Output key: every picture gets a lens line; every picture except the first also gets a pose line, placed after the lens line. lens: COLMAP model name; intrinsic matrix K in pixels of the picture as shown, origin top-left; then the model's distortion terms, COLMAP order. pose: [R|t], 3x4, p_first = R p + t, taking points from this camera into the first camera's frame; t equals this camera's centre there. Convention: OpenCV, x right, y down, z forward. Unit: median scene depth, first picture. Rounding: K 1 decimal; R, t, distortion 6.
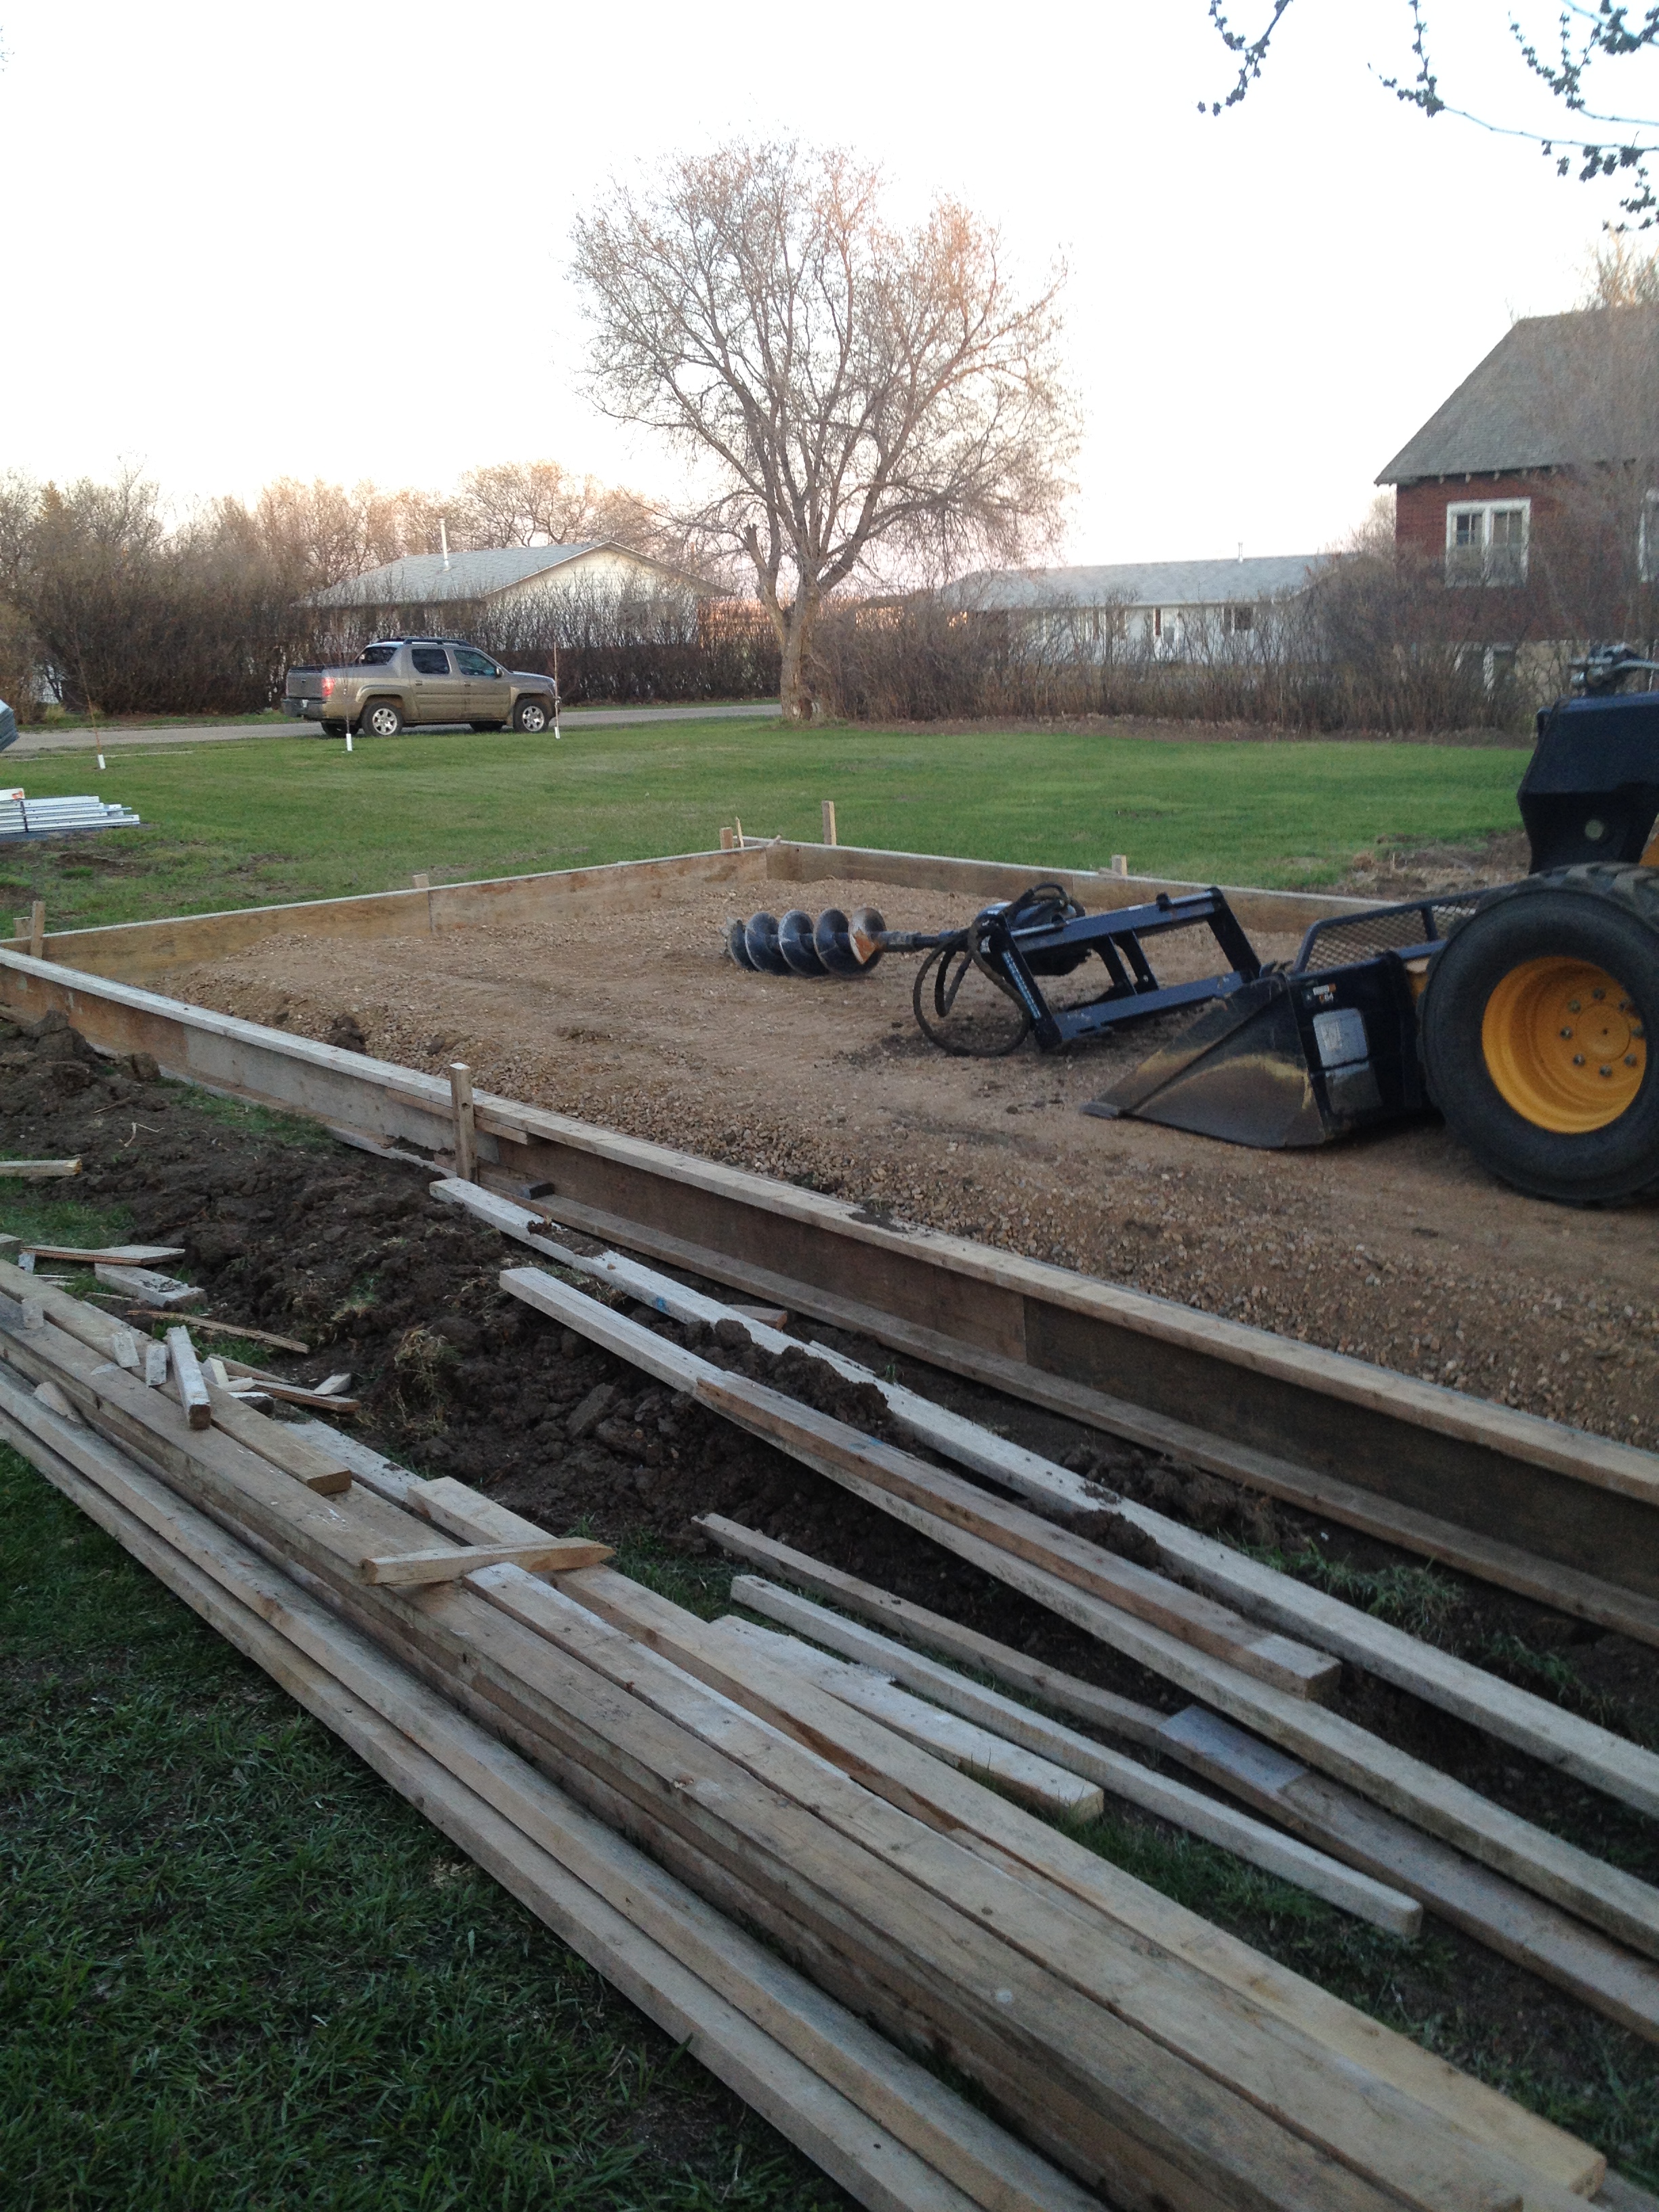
lens RADIAL K [[2106.3, 0, 829.5], [0, 2106.3, 1106.0], [0, 0, 1]] dist [0.060951, -0.007468]
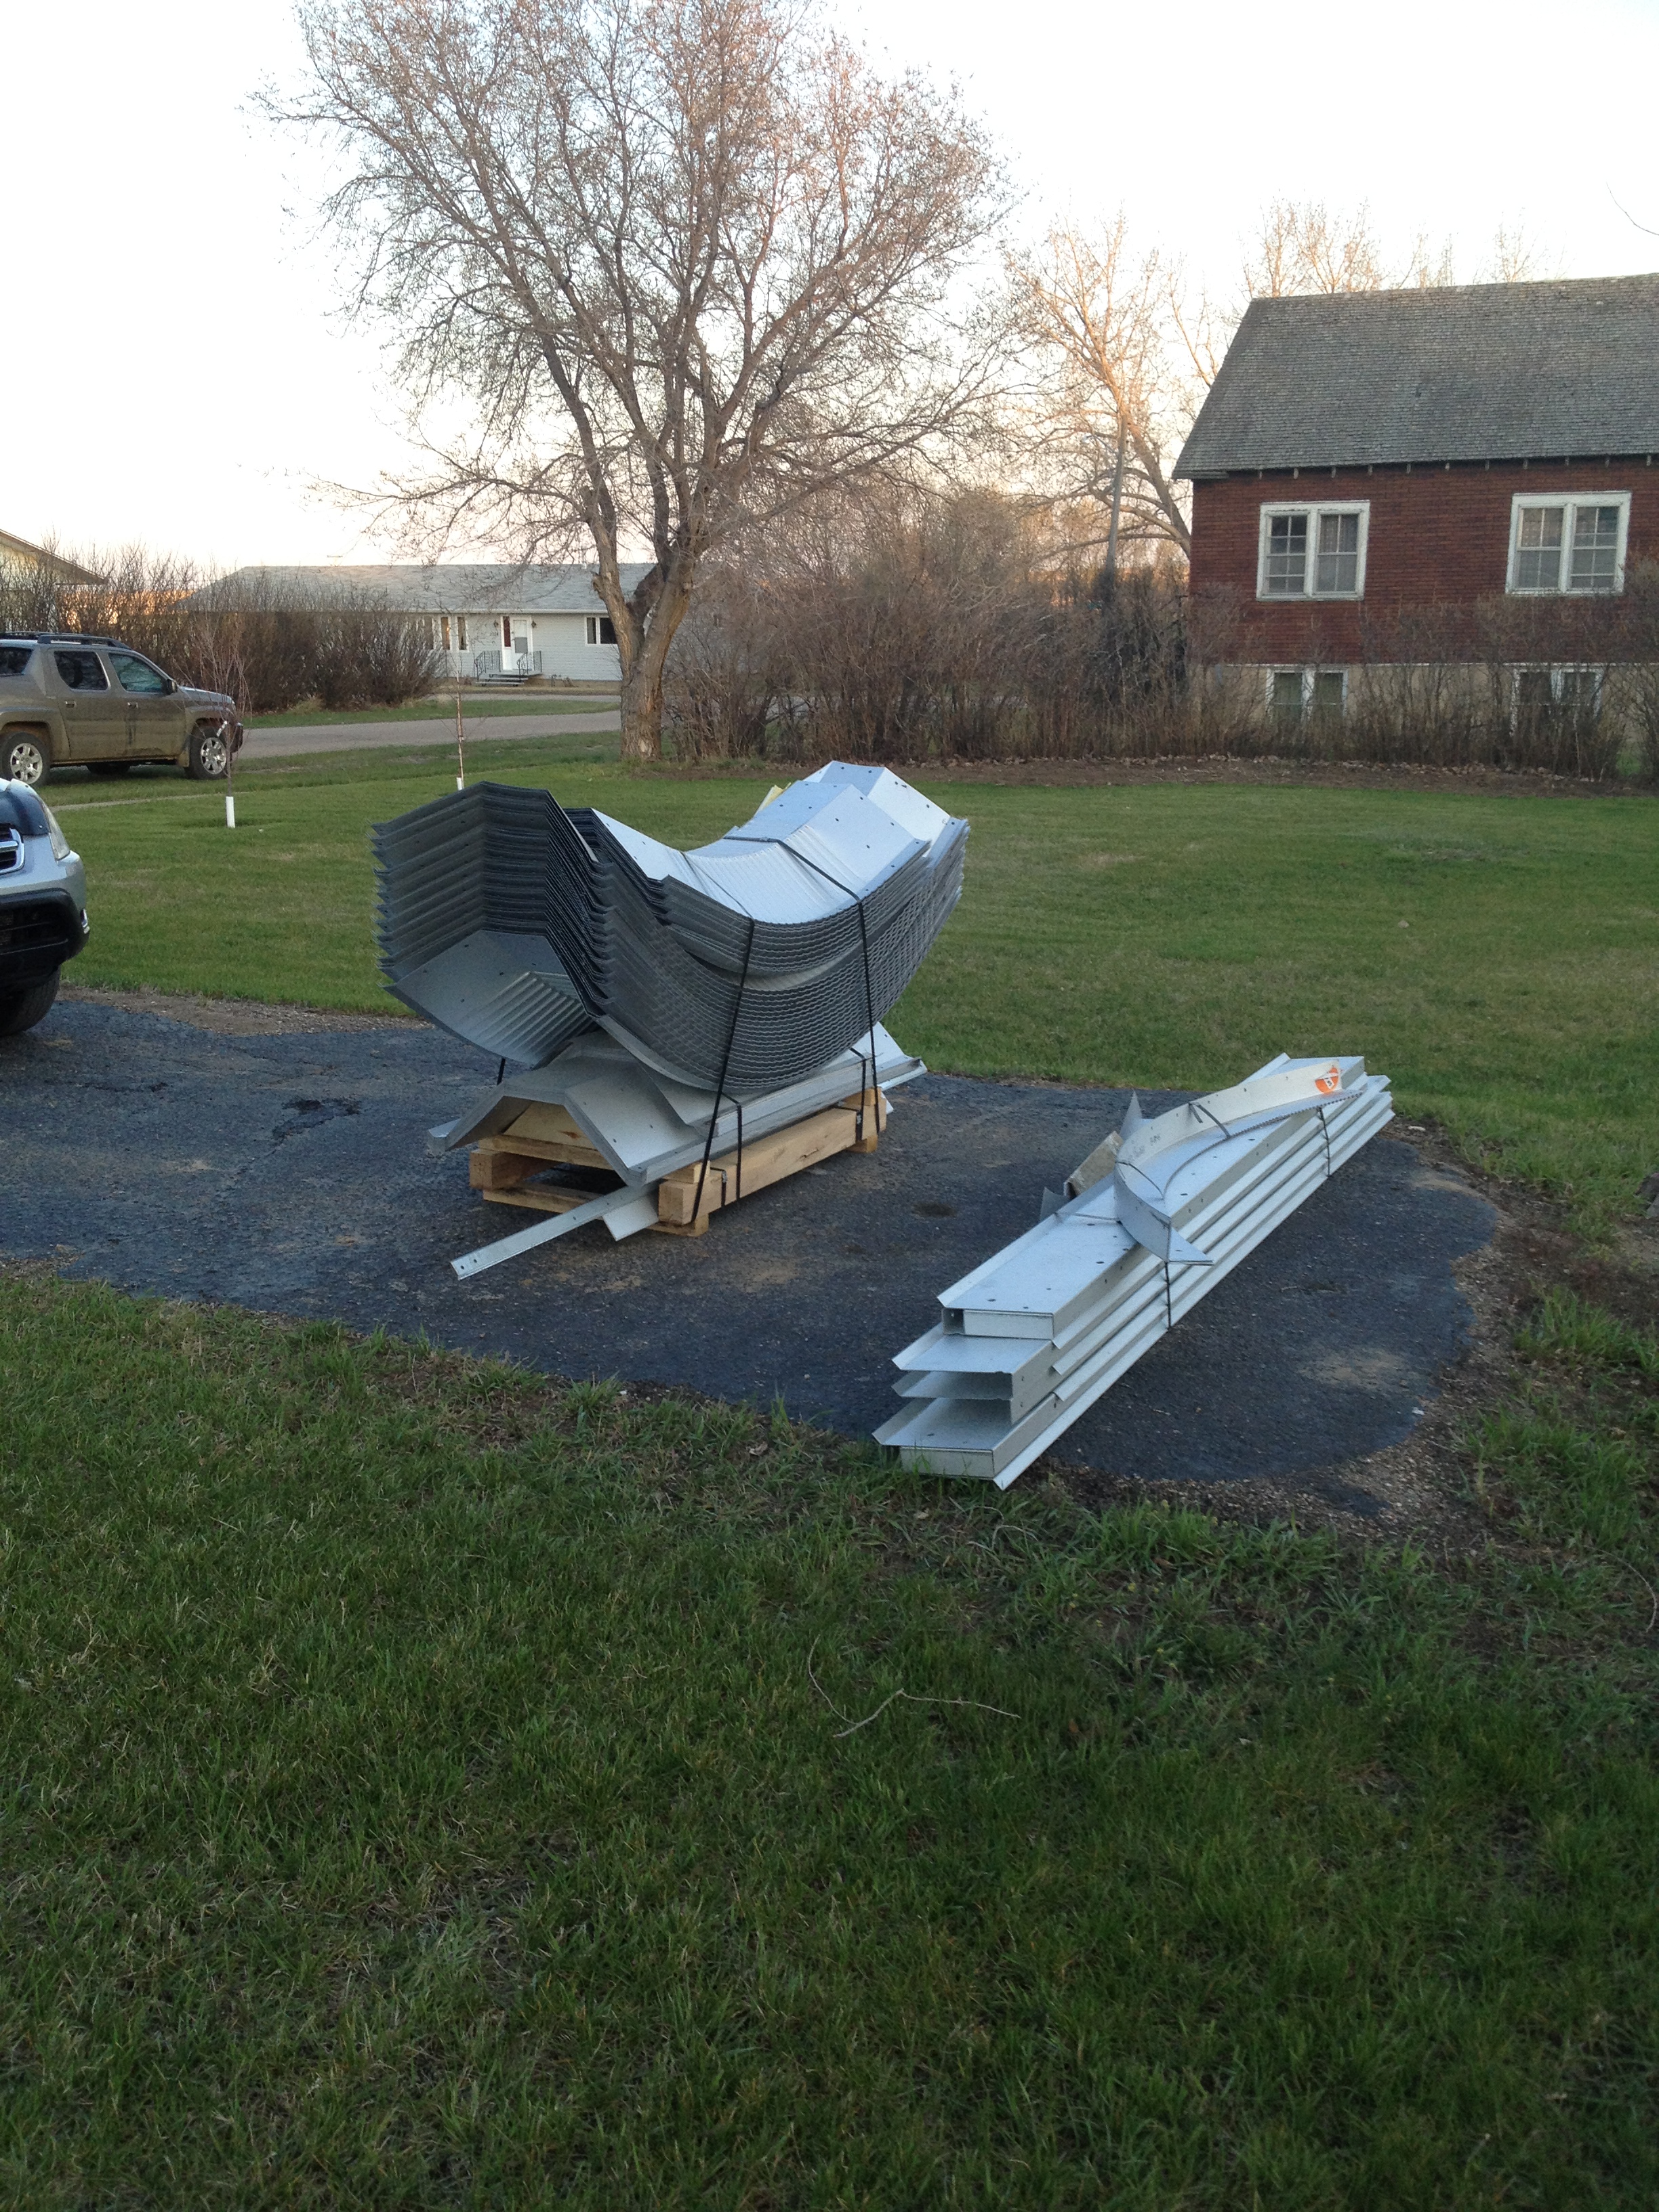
lens RADIAL K [[2106.3, 0, 829.5], [0, 2106.3, 1106.0], [0, 0, 1]] dist [0.060951, -0.007468]
pose [[0.913110, -0.072293, 0.401252, -0.241318], [0.074294, 0.997180, 0.010592, -0.061988], [-0.400886, 0.020139, 0.915906, 0.290855]]
